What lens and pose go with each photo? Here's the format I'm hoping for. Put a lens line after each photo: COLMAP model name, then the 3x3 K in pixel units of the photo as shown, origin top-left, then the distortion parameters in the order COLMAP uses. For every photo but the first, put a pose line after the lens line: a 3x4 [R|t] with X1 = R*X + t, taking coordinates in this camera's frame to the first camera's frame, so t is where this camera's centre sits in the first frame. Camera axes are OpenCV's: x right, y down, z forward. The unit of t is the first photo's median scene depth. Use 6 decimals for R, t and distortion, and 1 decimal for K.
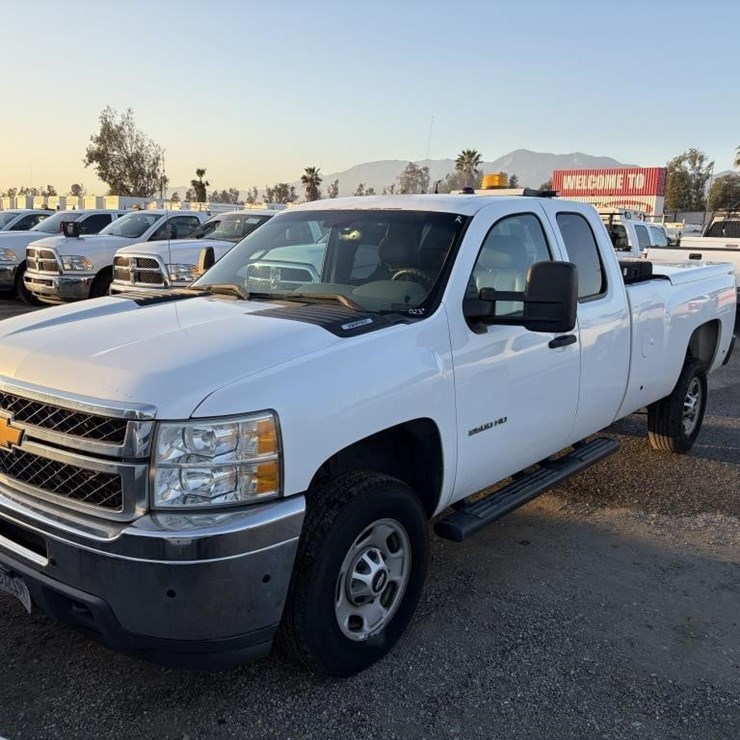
lens RADIAL K [[820.9, 0, 370.0], [0, 820.9, 370.0], [0, 0, 1]] dist [-0.077930, -0.001748]
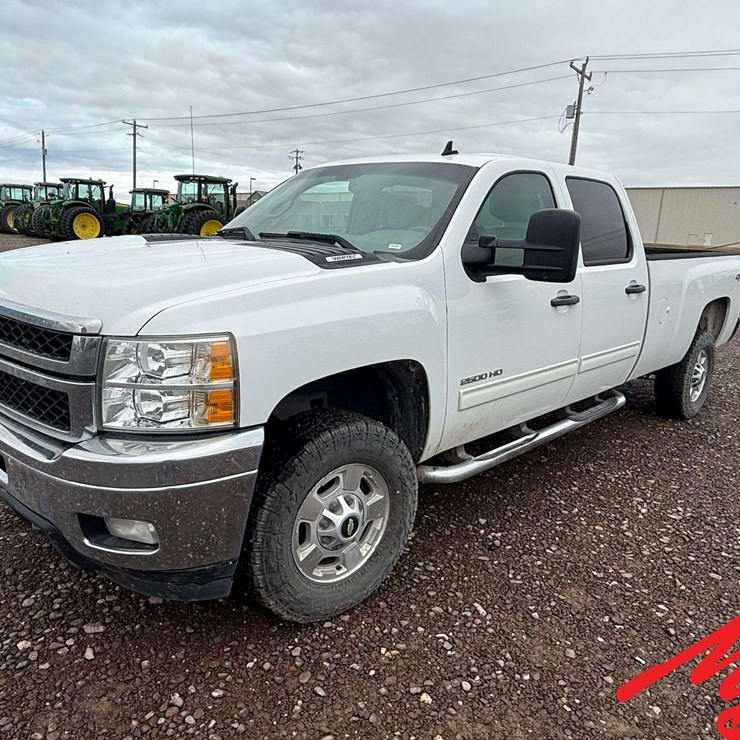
lens RADIAL K [[661.7, 0, 370.0], [0, 661.7, 370.0], [0, 0, 1]] dist [-0.062702, -0.000489]
pose [[0.995721, 0.055232, -0.074095, 0.092715], [-0.053025, 0.998099, 0.031428, 0.057636], [0.075690, -0.027364, 0.996756, 0.263181]]
